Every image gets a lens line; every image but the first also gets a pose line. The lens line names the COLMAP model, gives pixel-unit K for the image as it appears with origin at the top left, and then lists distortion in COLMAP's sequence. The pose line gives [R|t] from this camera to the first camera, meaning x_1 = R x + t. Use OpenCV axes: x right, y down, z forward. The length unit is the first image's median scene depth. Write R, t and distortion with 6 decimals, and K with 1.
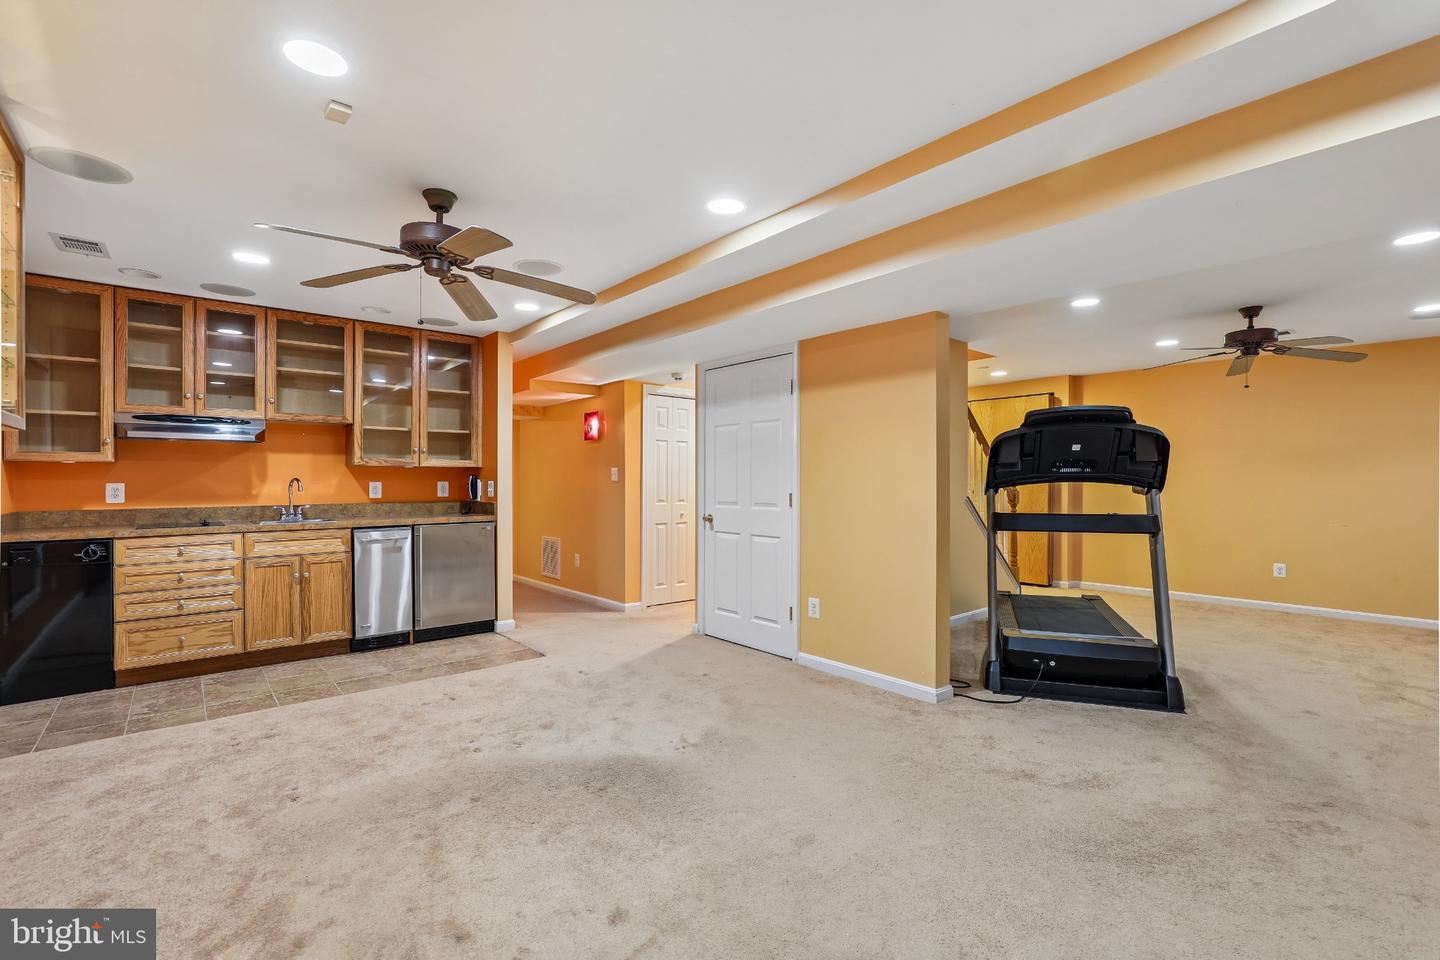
lens RADIAL K [[656.1, 0, 719.2], [0, 656.1, 483.9], [0, 0, 1]] dist [-0.012259, 0.000853]
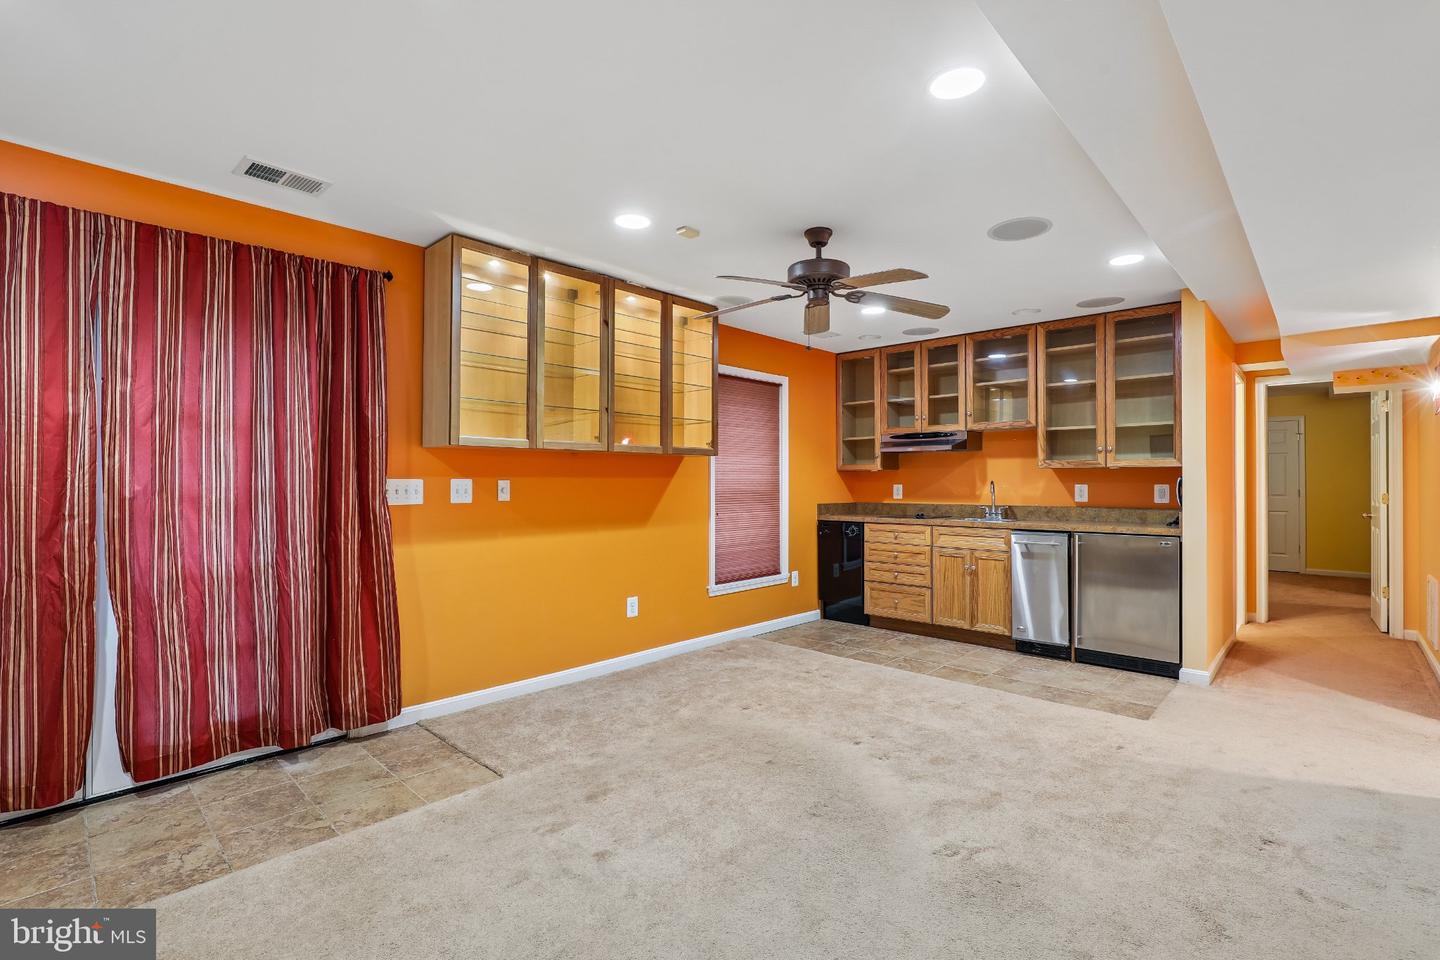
lens RADIAL K [[656.1, 0, 717.9], [0, 656.1, 476.9], [0, 0, 1]] dist [-0.012259, 0.000853]
pose [[0.104569, -0.008262, -0.994483, 0.446850], [-0.008006, 0.999926, -0.009148, -0.001854], [0.994485, 0.008918, 0.104495, 0.467444]]
